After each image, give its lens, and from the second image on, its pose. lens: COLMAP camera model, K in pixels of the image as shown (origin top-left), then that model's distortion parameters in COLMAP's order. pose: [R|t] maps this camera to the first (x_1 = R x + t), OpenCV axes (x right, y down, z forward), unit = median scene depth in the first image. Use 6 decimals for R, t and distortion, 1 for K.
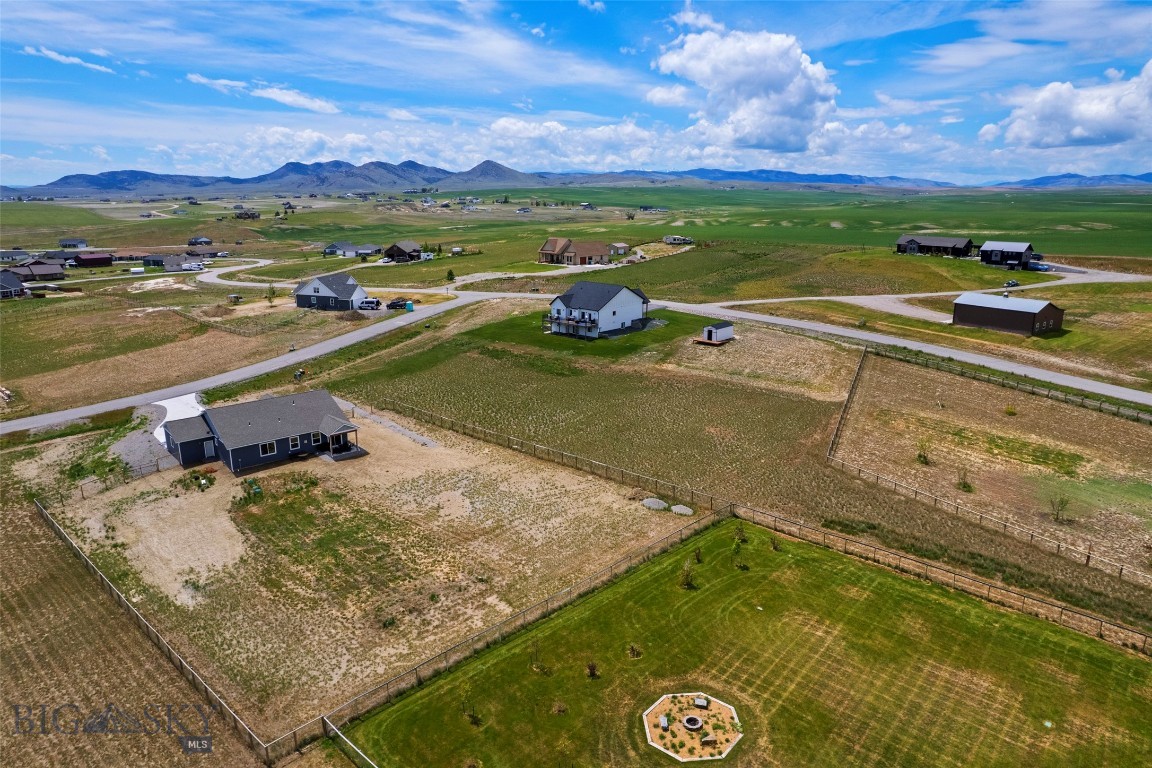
lens RADIAL K [[739.6, 0, 577.6], [0, 739.6, 388.3], [0, 0, 1]] dist [-0.081771, 0.072672]
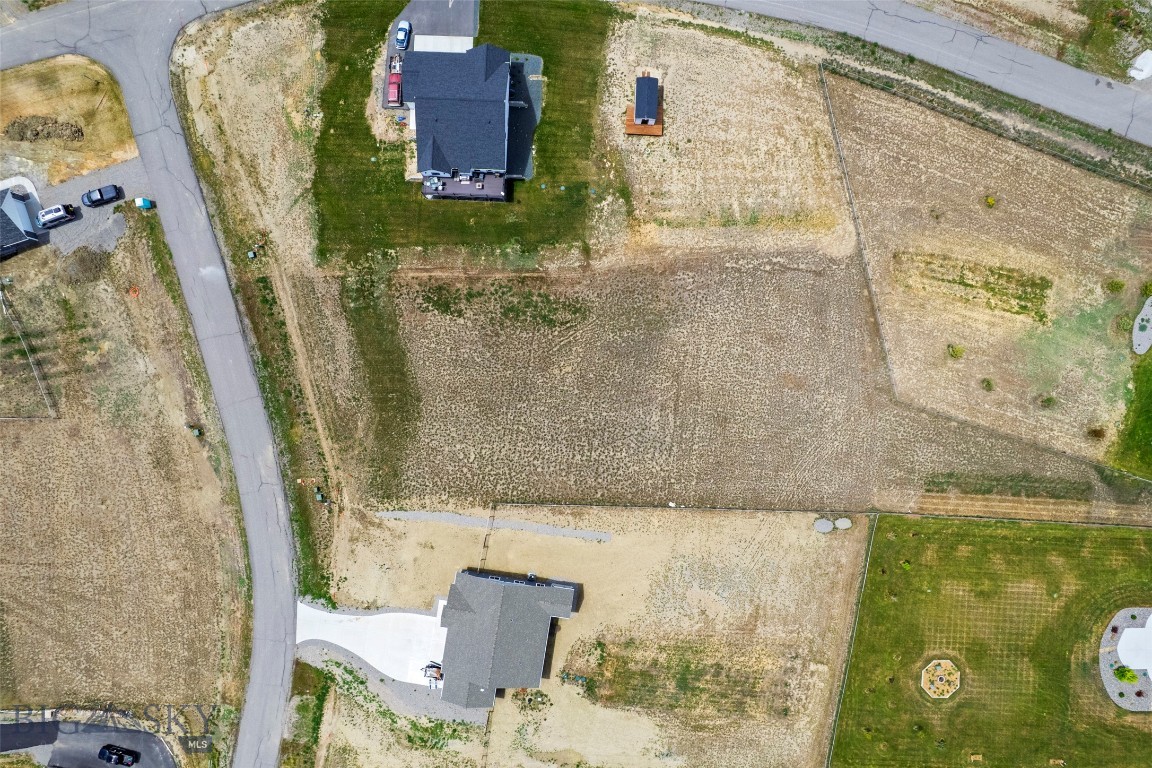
lens RADIAL K [[739.6, 0, 578.1], [0, 739.6, 392.7], [0, 0, 1]] dist [-0.081771, 0.072672]
pose [[0.771251, -0.636529, -0.001477, -0.094001], [0.161492, 0.193427, 0.967733, -1.273324], [-0.615704, -0.746603, 0.251975, 1.029589]]
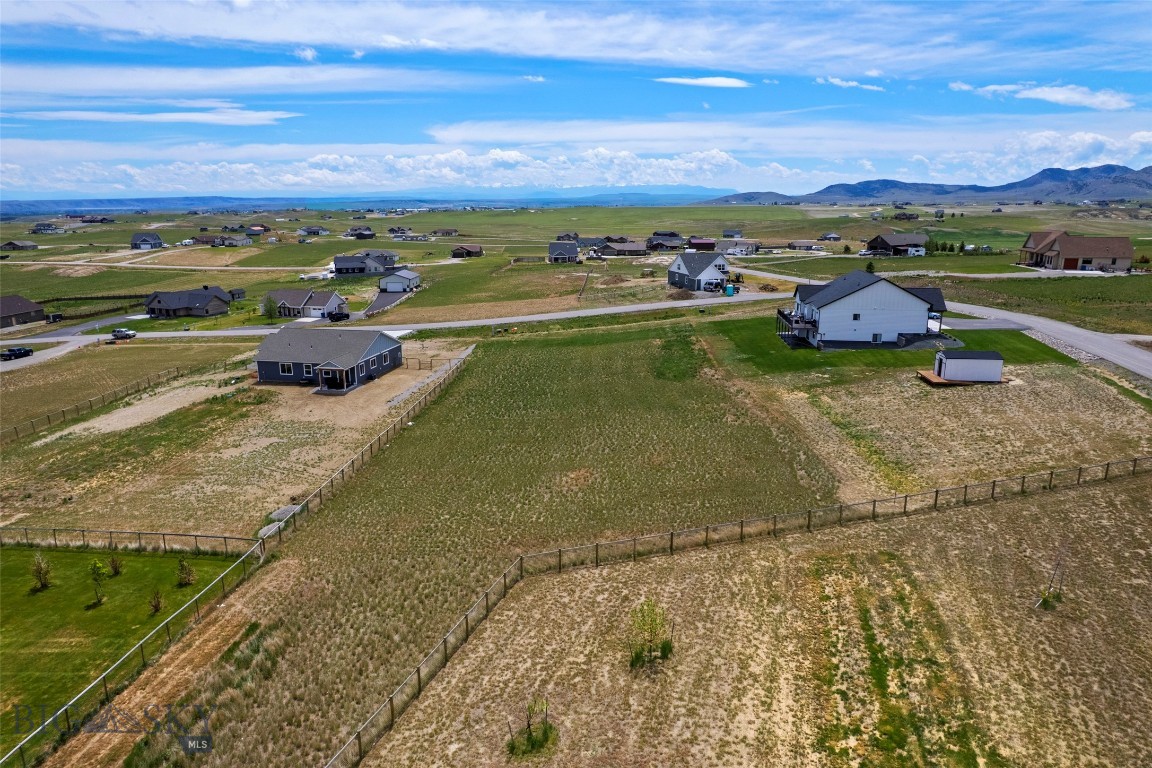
lens RADIAL K [[739.6, 0, 577.4], [0, 739.6, 382.3], [0, 0, 1]] dist [-0.081771, 0.072672]
pose [[0.597070, 0.187200, -0.780041, 0.746487], [-0.202362, 0.976090, 0.079354, -0.078505], [0.776245, 0.110470, 0.620677, 0.690755]]
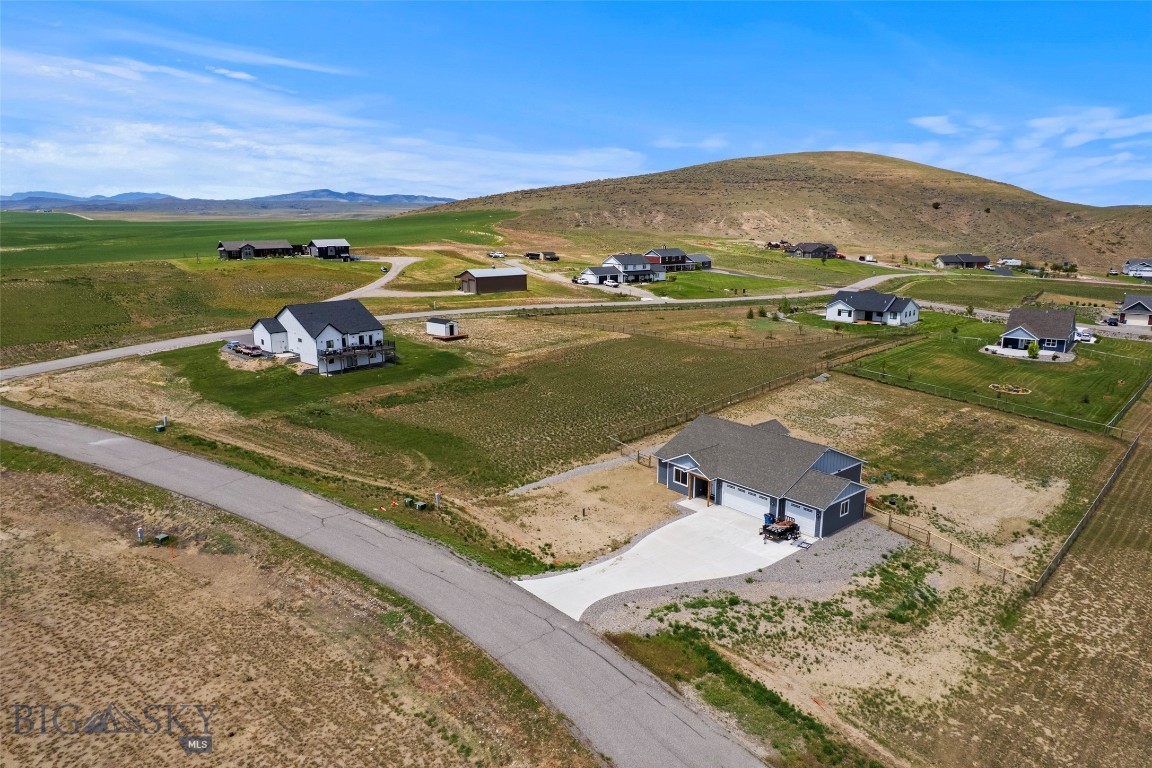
lens RADIAL K [[739.6, 0, 578.3], [0, 739.6, 383.0], [0, 0, 1]] dist [-0.081771, 0.072672]
pose [[0.030967, -0.225084, 0.973847, -1.322891], [0.261463, 0.942213, 0.209458, -0.276213], [-0.964717, 0.248138, 0.088029, 1.241508]]
